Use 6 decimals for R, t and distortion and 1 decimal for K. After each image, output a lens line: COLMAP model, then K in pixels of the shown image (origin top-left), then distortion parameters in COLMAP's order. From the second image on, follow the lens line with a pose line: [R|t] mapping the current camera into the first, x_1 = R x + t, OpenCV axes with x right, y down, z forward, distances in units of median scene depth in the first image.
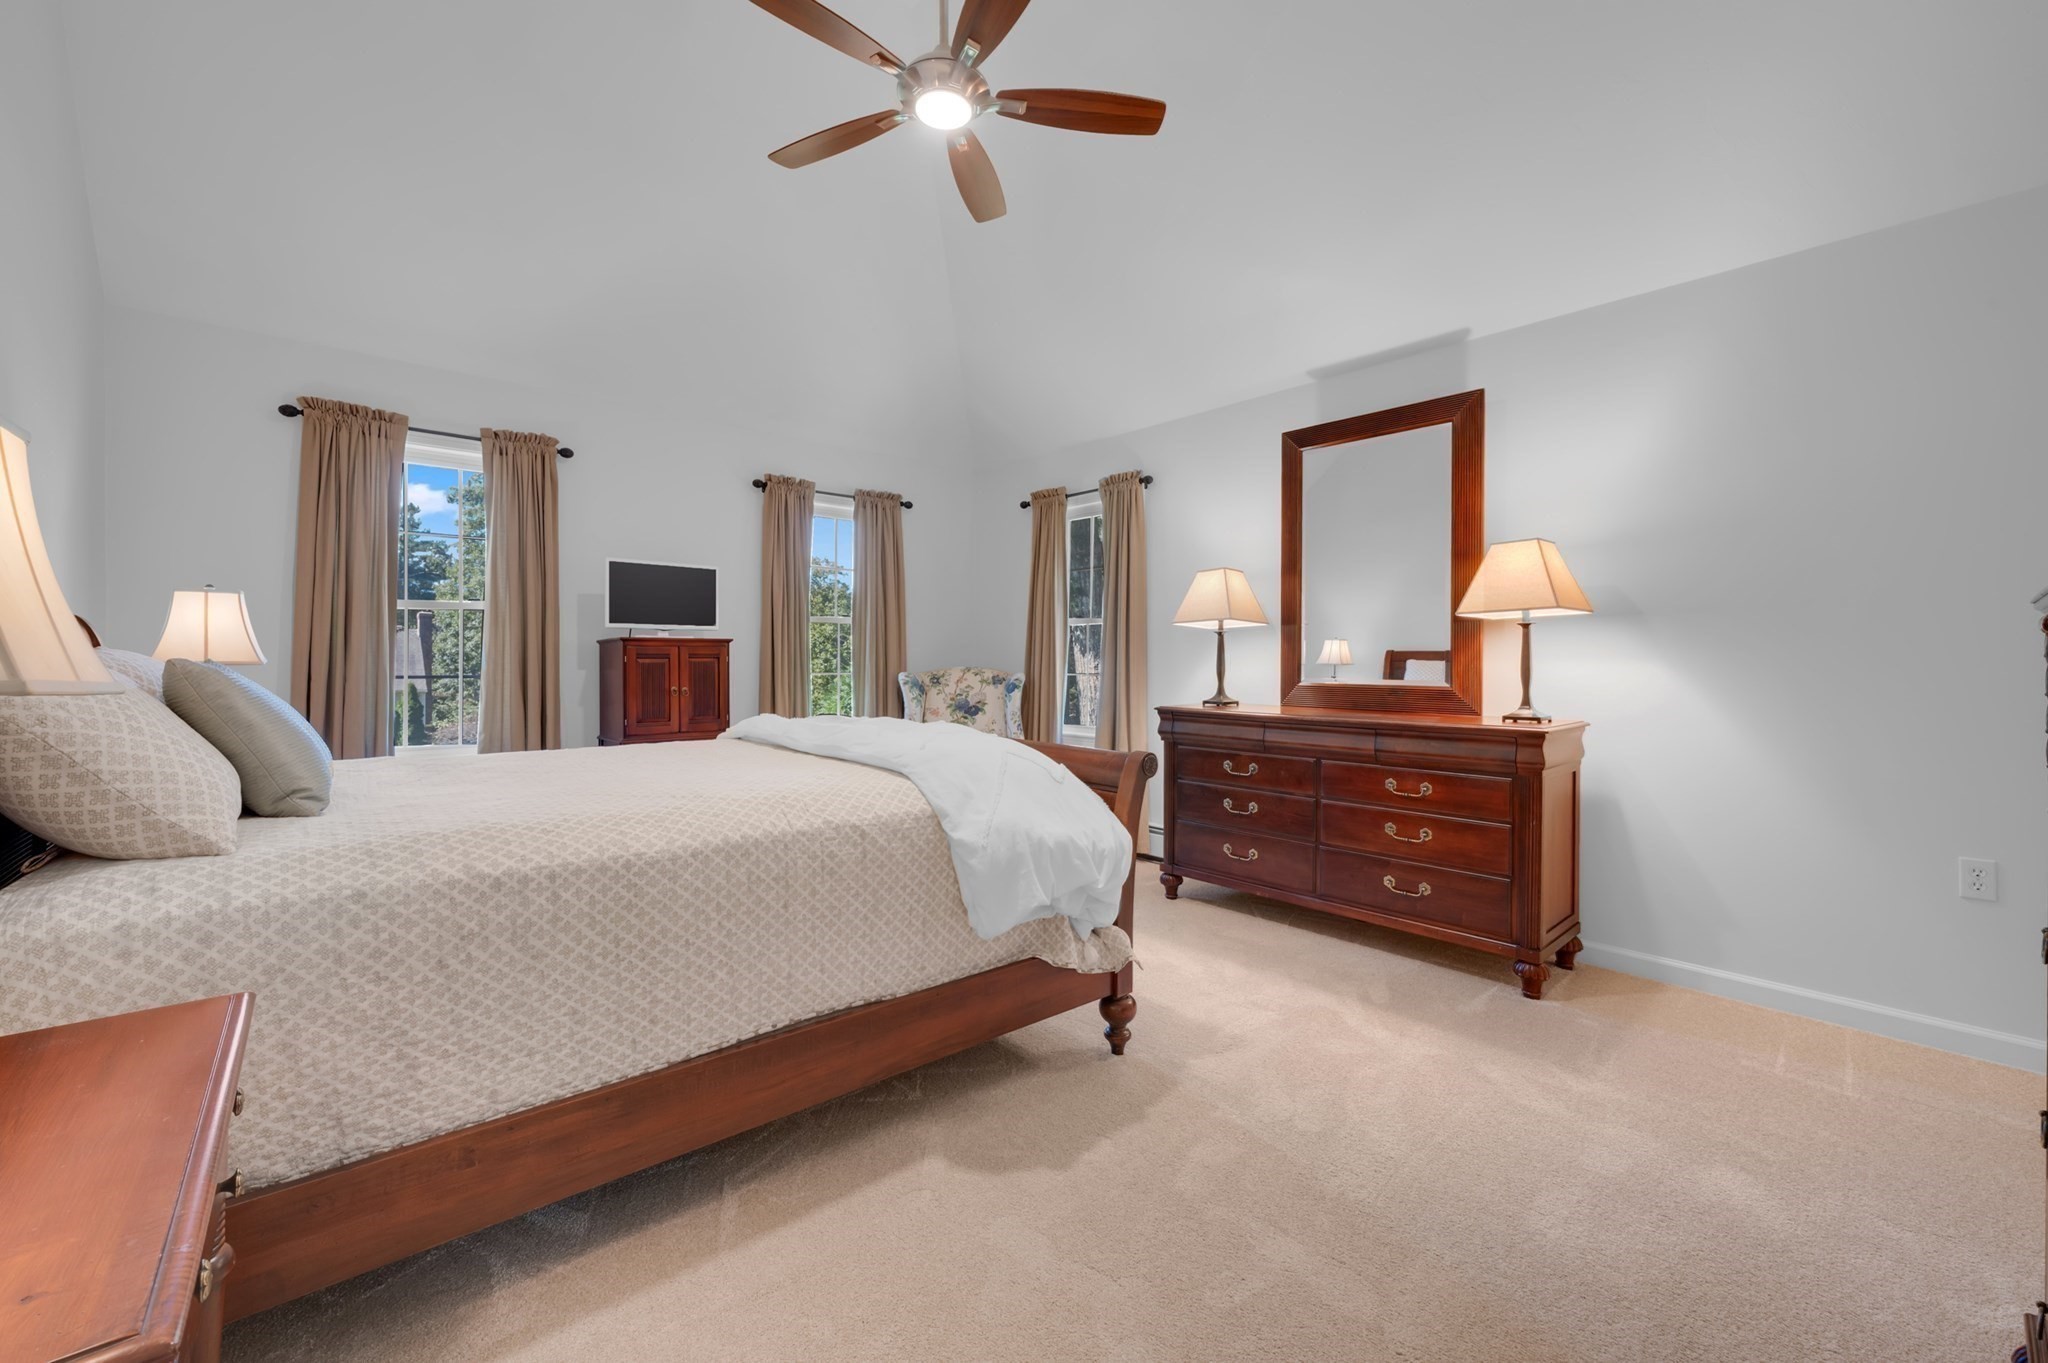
lens RADIAL K [[809.9, 0, 1014.2], [0, 809.9, 673.8], [0, 0, 1]] dist [-0.002170, -0.000156]
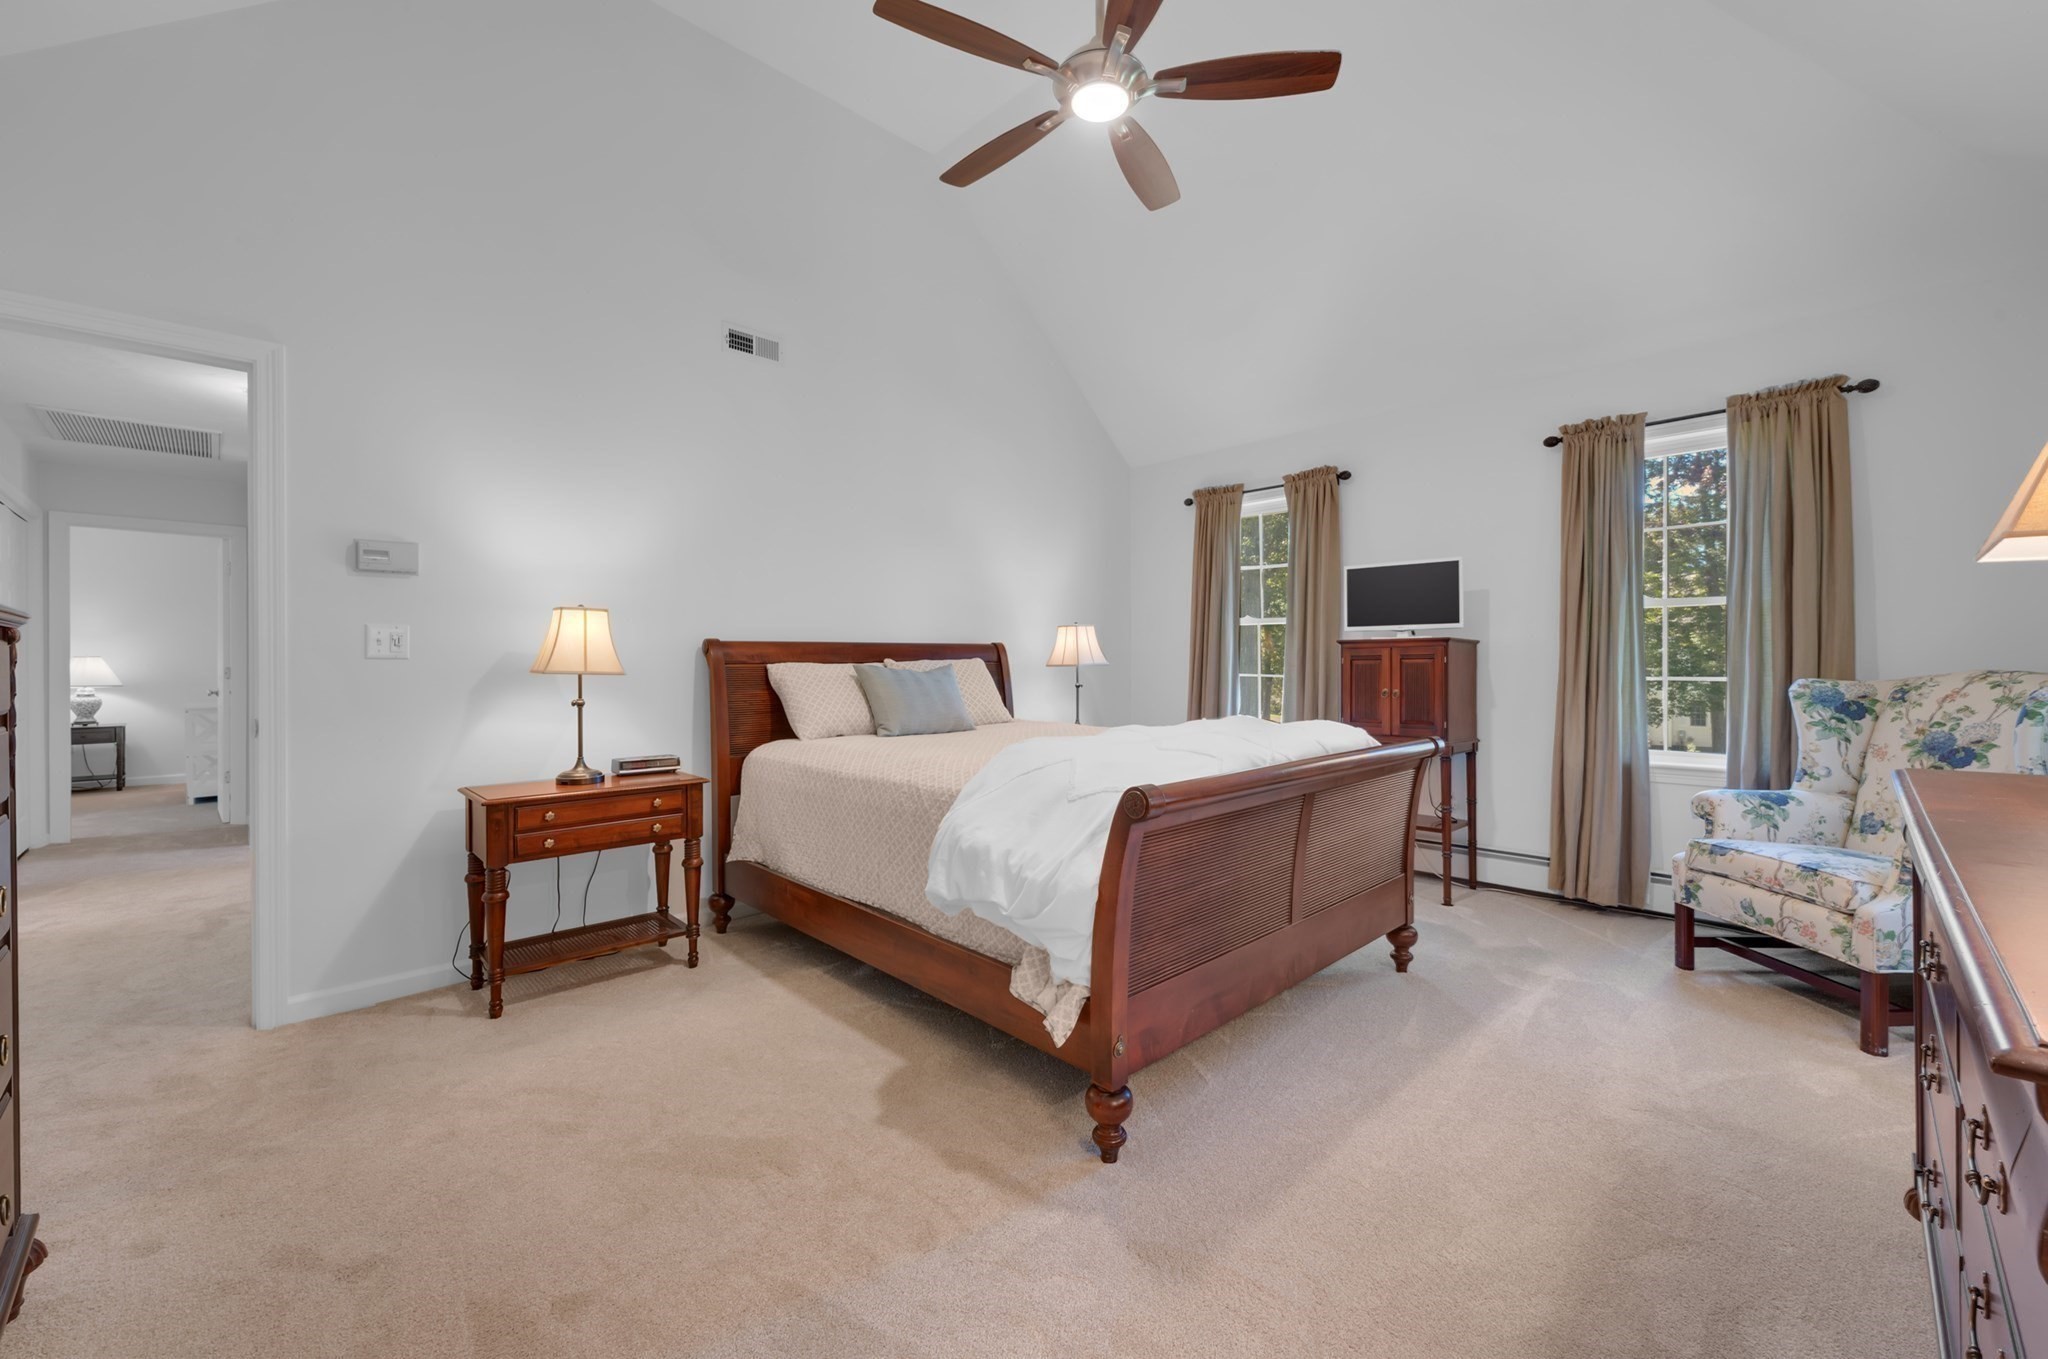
lens RADIAL K [[831.6, 0, 1046.9], [0, 831.6, 643.1], [0, 0, 1]] dist [0.000365, 0.000128]
pose [[0.062575, -0.024358, -0.997743, 0.579621], [-0.008237, 0.999655, -0.024921, -0.010646], [0.998006, 0.009777, 0.062353, 0.539996]]
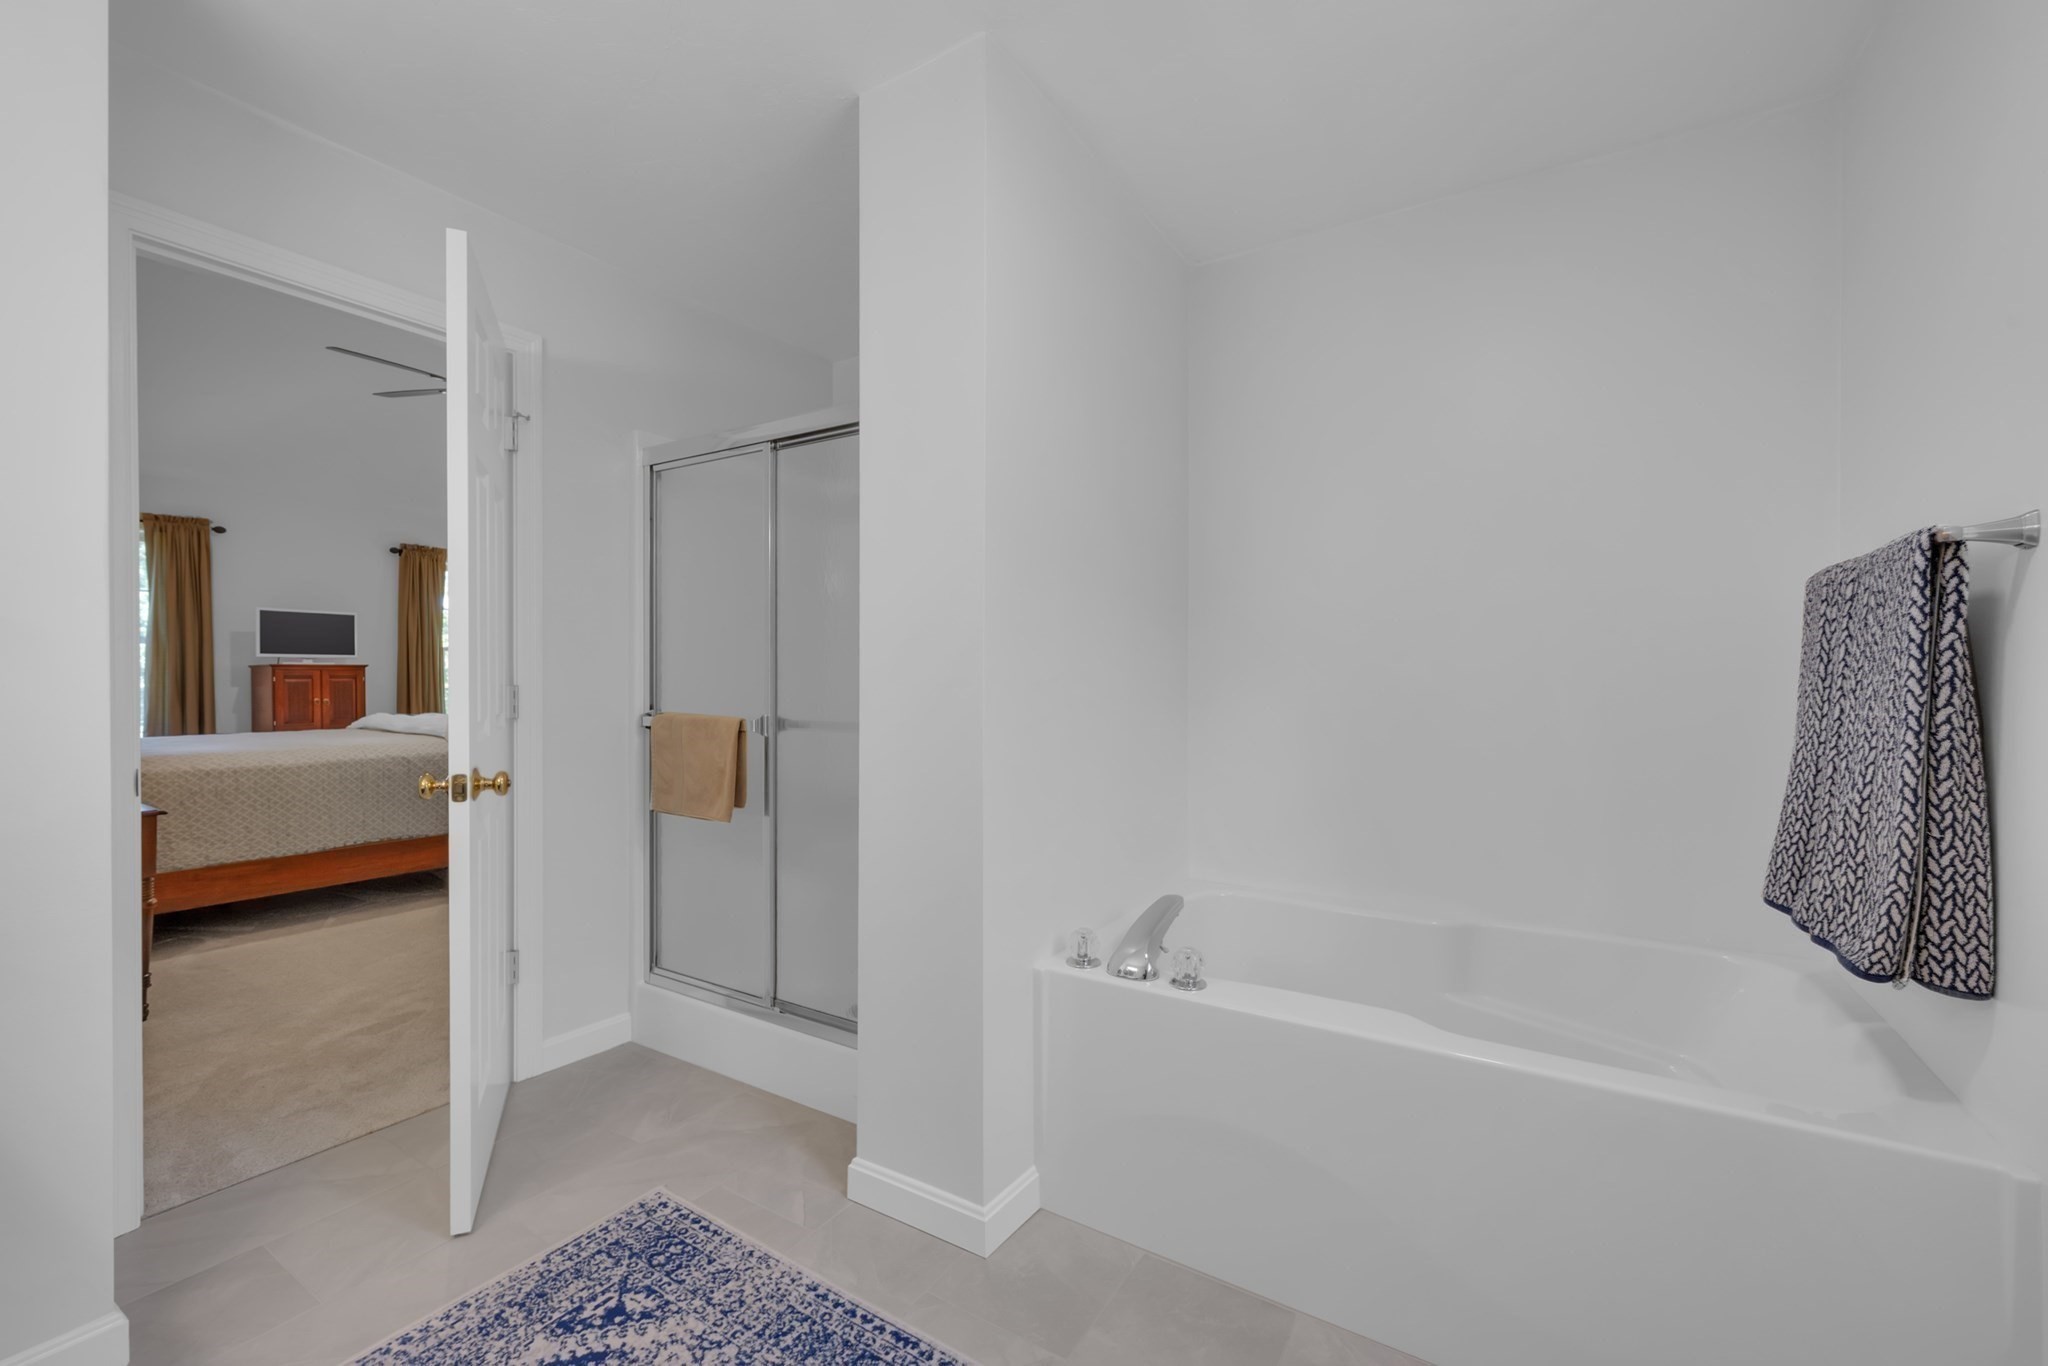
lens RADIAL K [[806.8, 0, 1027.1], [0, 806.8, 690.0], [0, 0, 1]] dist [0.008486, -0.000027]
pose [[0.956404, -0.006527, 0.291973, 0.369701], [0.006163, 0.999979, 0.002167, 0.005535], [-0.291981, -0.000273, 0.956424, -0.756685]]
